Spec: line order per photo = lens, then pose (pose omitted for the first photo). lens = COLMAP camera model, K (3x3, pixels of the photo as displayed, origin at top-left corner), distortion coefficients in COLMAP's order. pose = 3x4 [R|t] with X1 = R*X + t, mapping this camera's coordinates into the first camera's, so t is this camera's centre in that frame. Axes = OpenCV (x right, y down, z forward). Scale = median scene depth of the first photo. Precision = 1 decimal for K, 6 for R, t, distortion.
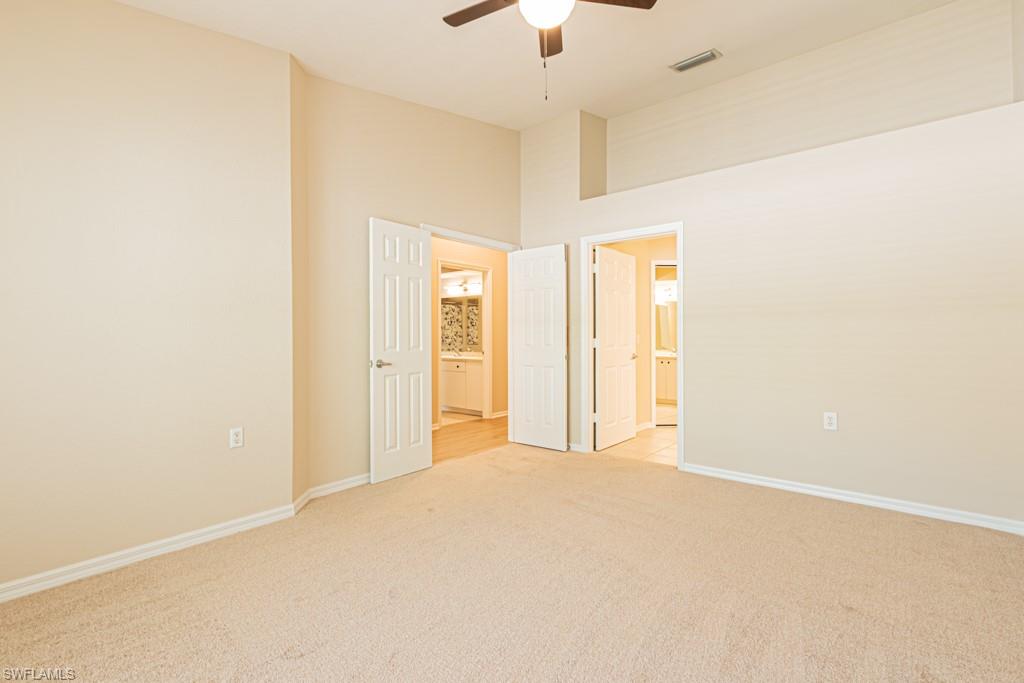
lens RADIAL K [[470.5, 0, 512.6], [0, 470.5, 335.0], [0, 0, 1]] dist [0.002322, 0.000026]
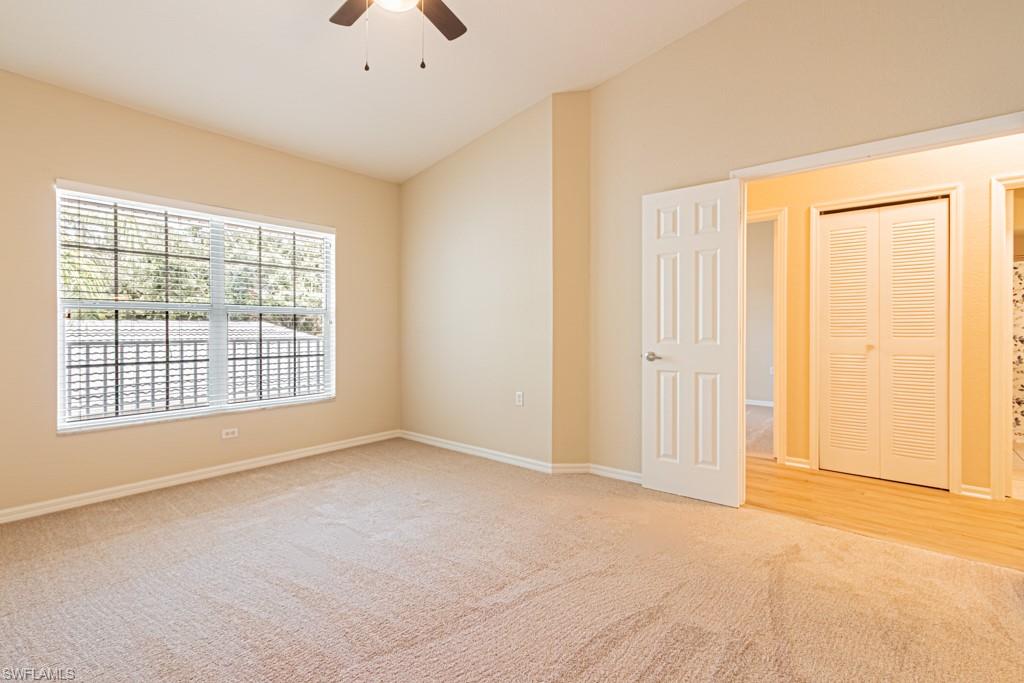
lens RADIAL K [[470.5, 0, 512.6], [0, 470.5, 335.0], [0, 0, 1]] dist [0.002322, 0.000026]
pose [[-0.020300, 0.004833, -0.999782, 0.612624], [0.001169, 0.999988, 0.004810, 0.015509], [0.999793, -0.001072, -0.020306, 0.753473]]
